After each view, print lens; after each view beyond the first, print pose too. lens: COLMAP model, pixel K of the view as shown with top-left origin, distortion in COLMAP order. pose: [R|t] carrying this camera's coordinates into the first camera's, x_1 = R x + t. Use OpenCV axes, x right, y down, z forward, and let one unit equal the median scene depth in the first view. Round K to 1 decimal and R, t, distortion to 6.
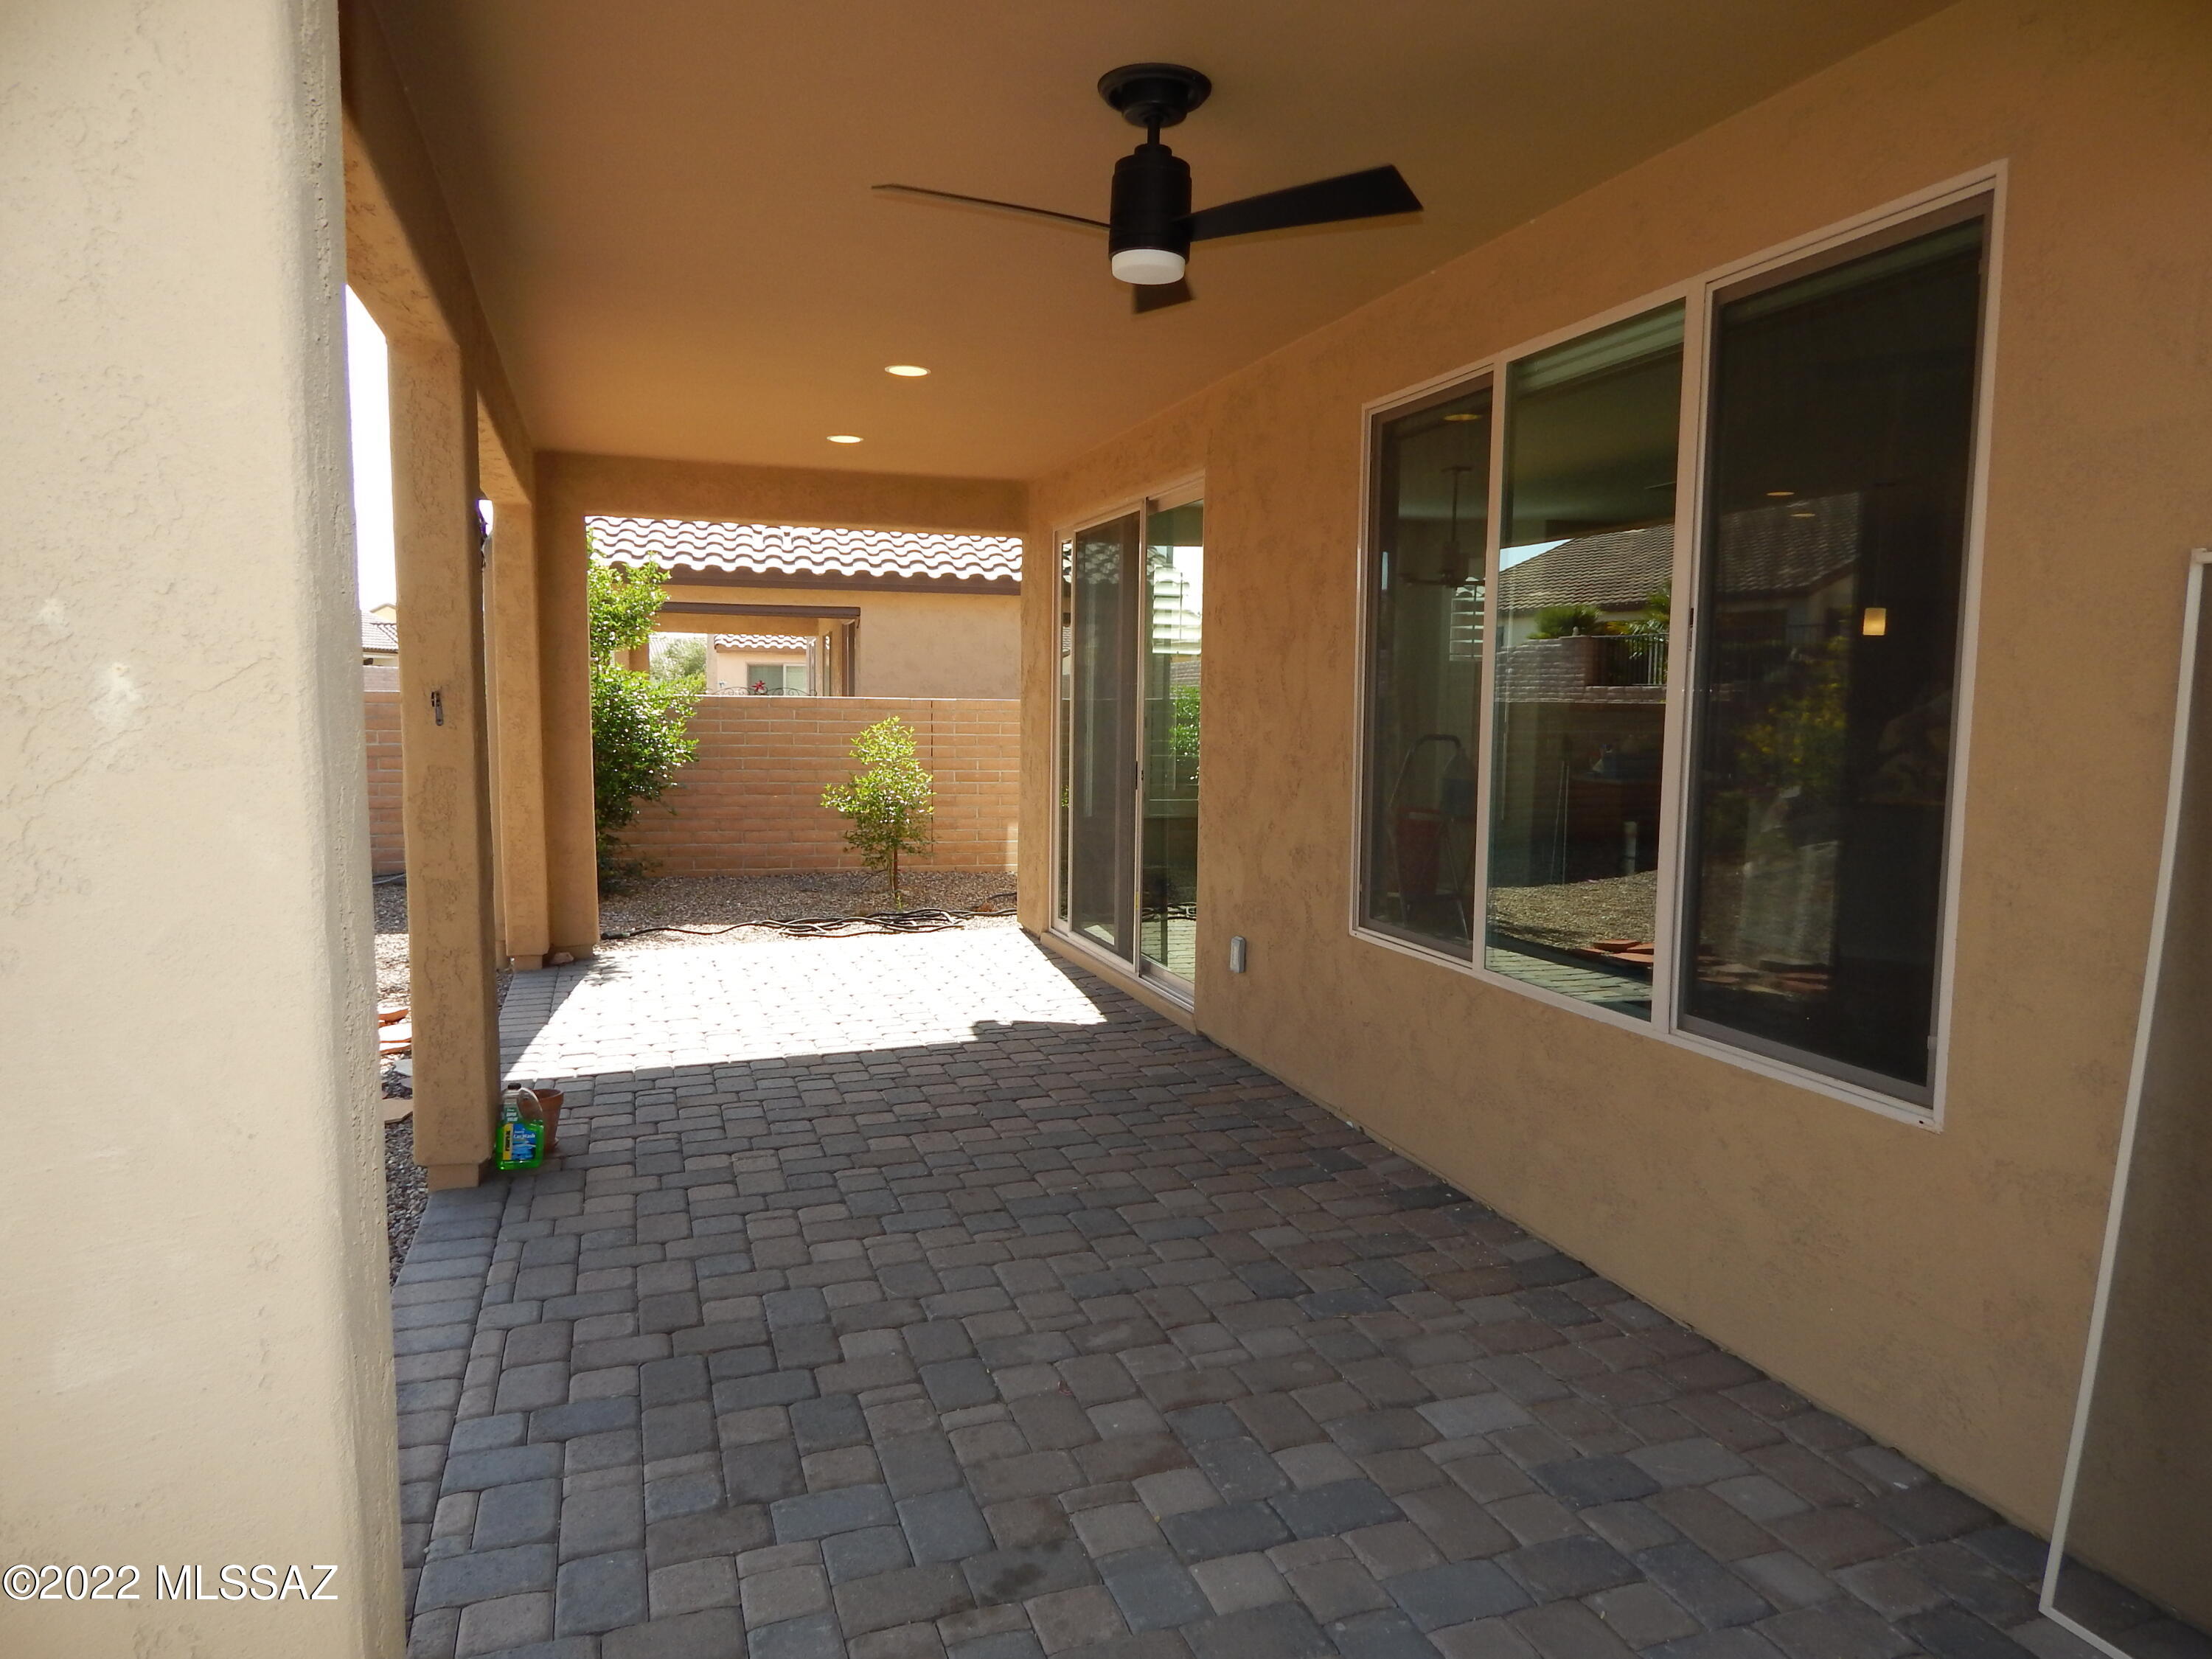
lens RADIAL K [[1465.8, 0, 1111.8], [0, 1465.8, 837.5], [0, 0, 1]] dist [-0.014475, 0.004833]
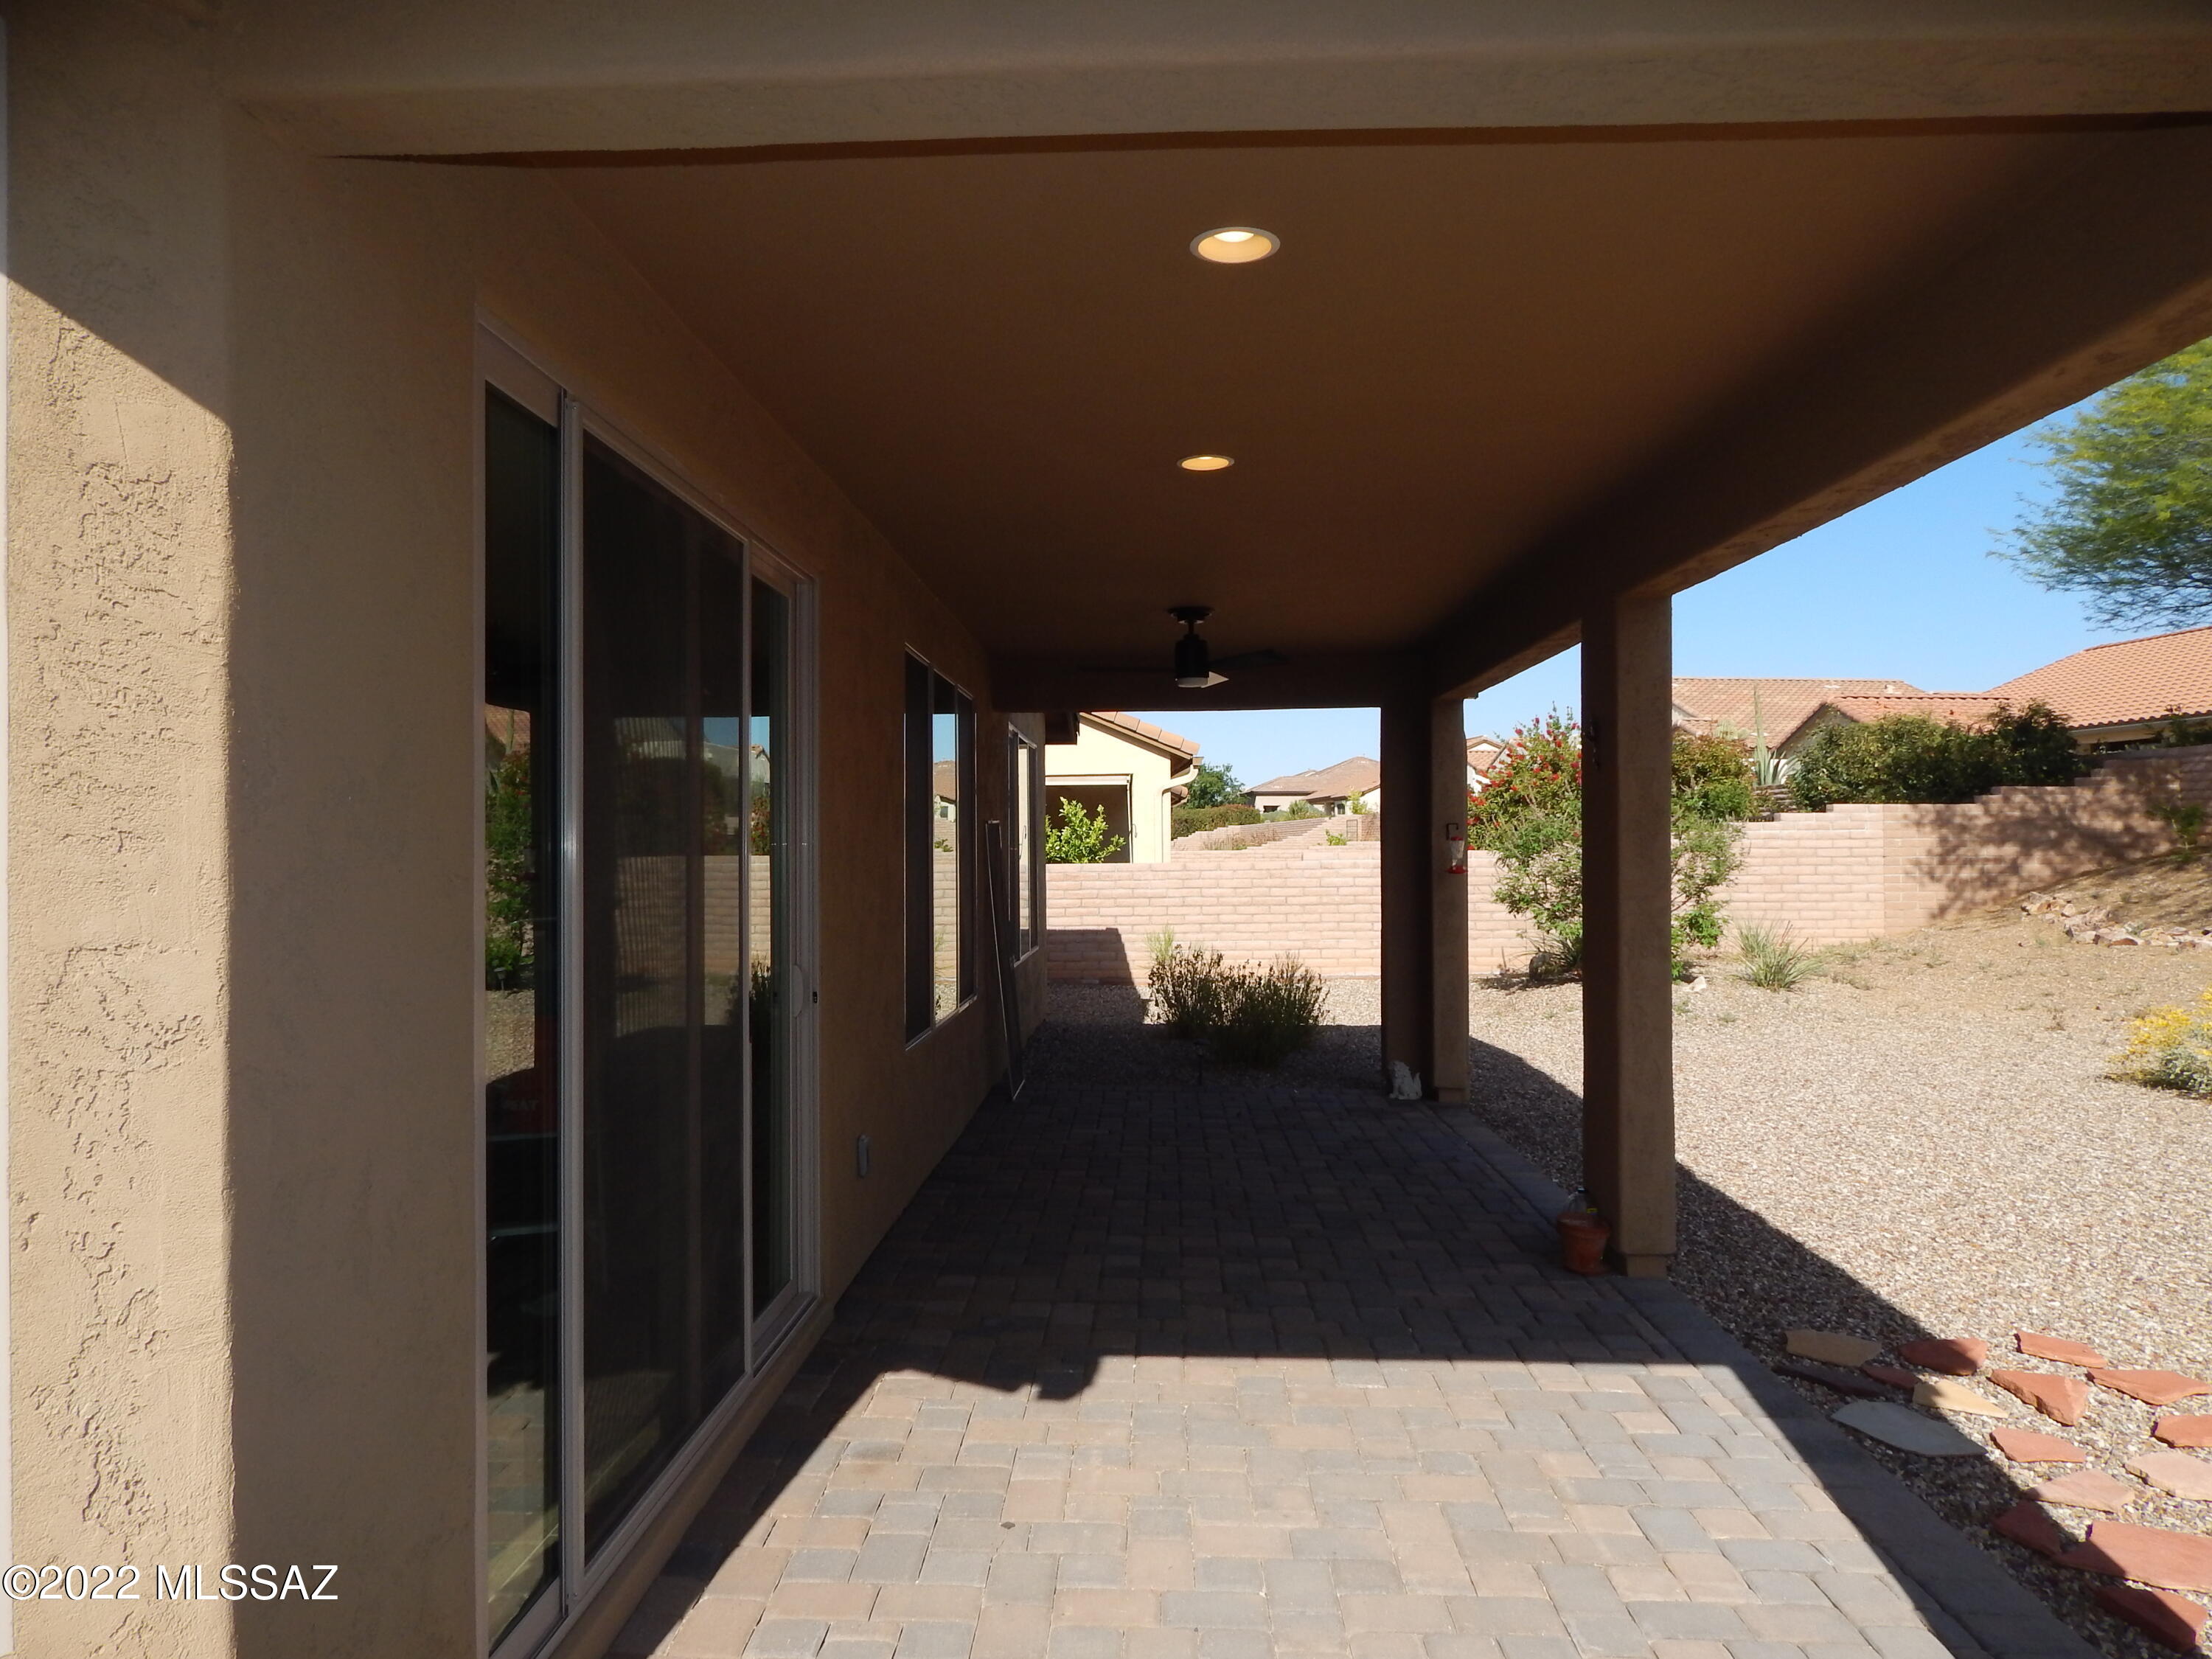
lens RADIAL K [[1465.8, 0, 1117.2], [0, 1465.8, 836.7], [0, 0, 1]] dist [-0.014475, 0.004833]
pose [[-0.941152, -0.011289, 0.337796, -0.423715], [0.021903, 0.995304, 0.094287, -0.227045], [-0.337274, 0.096137, -0.936485, 2.097068]]
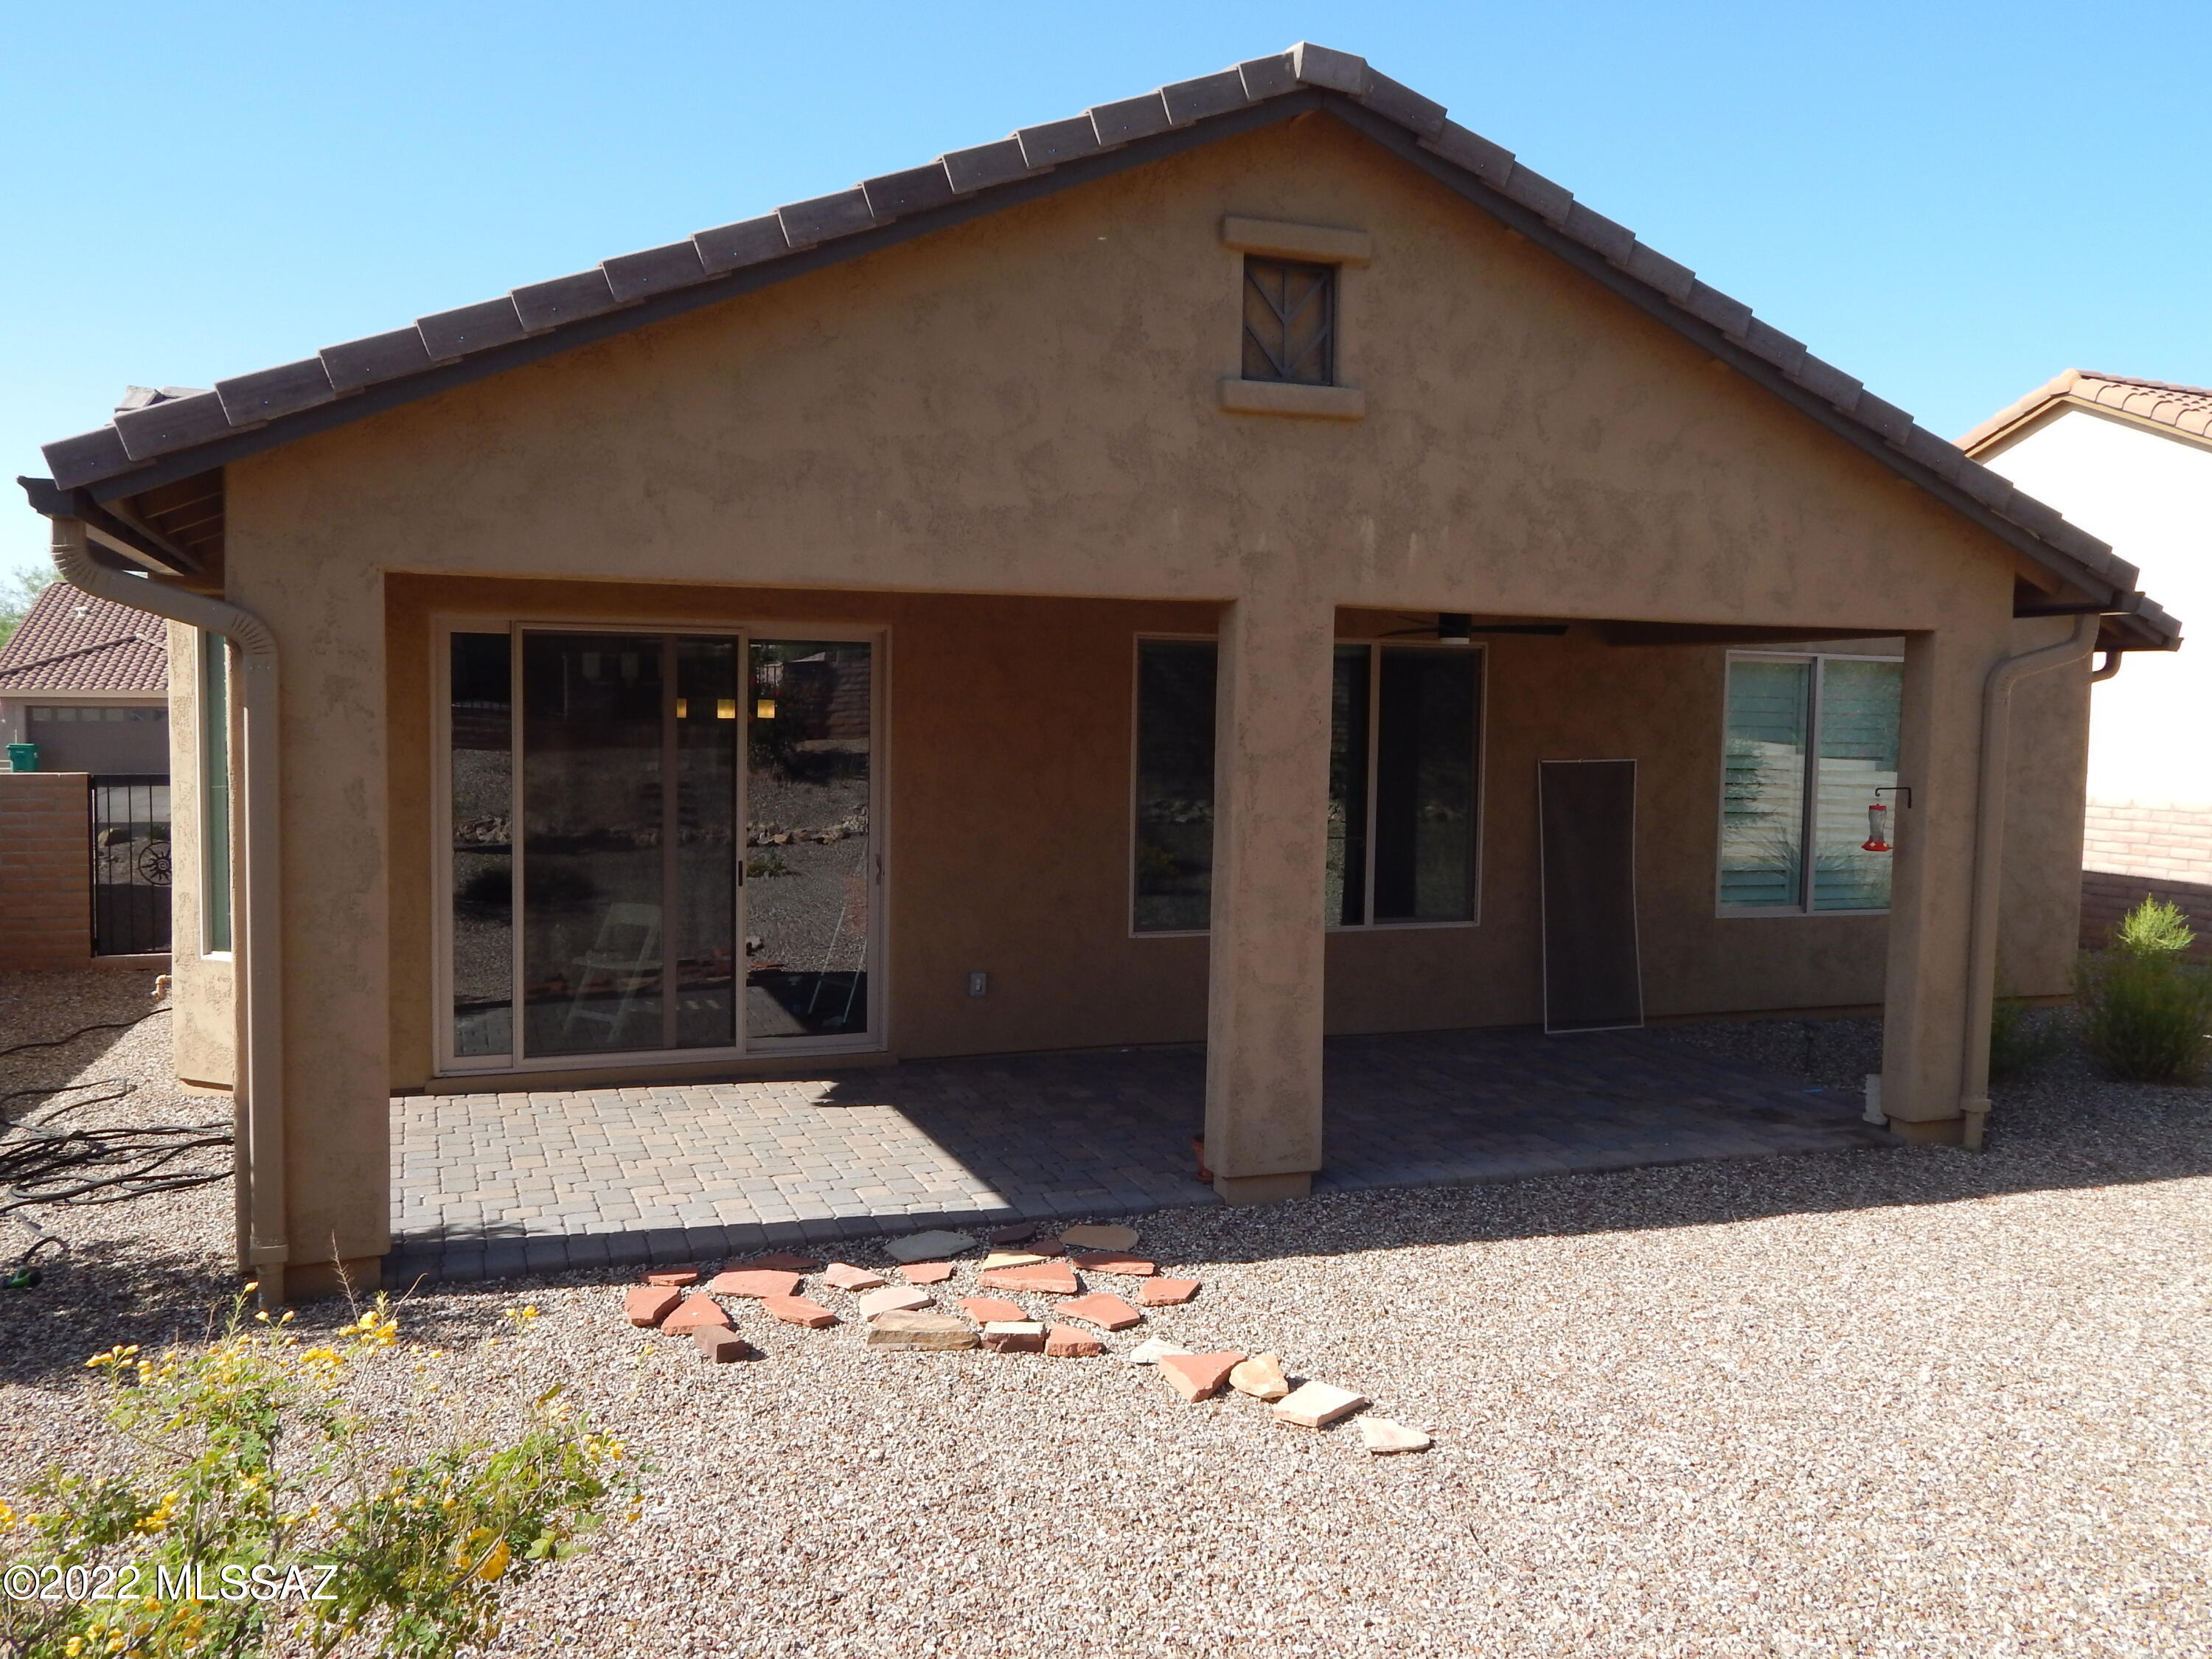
lens RADIAL K [[1812.5, 0, 1106.4], [0, 1812.5, 826.9], [0, 0, 1]] dist [-0.005411, 0.018391]
pose [[-0.048078, -0.077576, 0.995827, -1.949913], [0.081913, 0.993315, 0.081335, -0.237293], [-0.995479, 0.085482, -0.041402, 1.113642]]
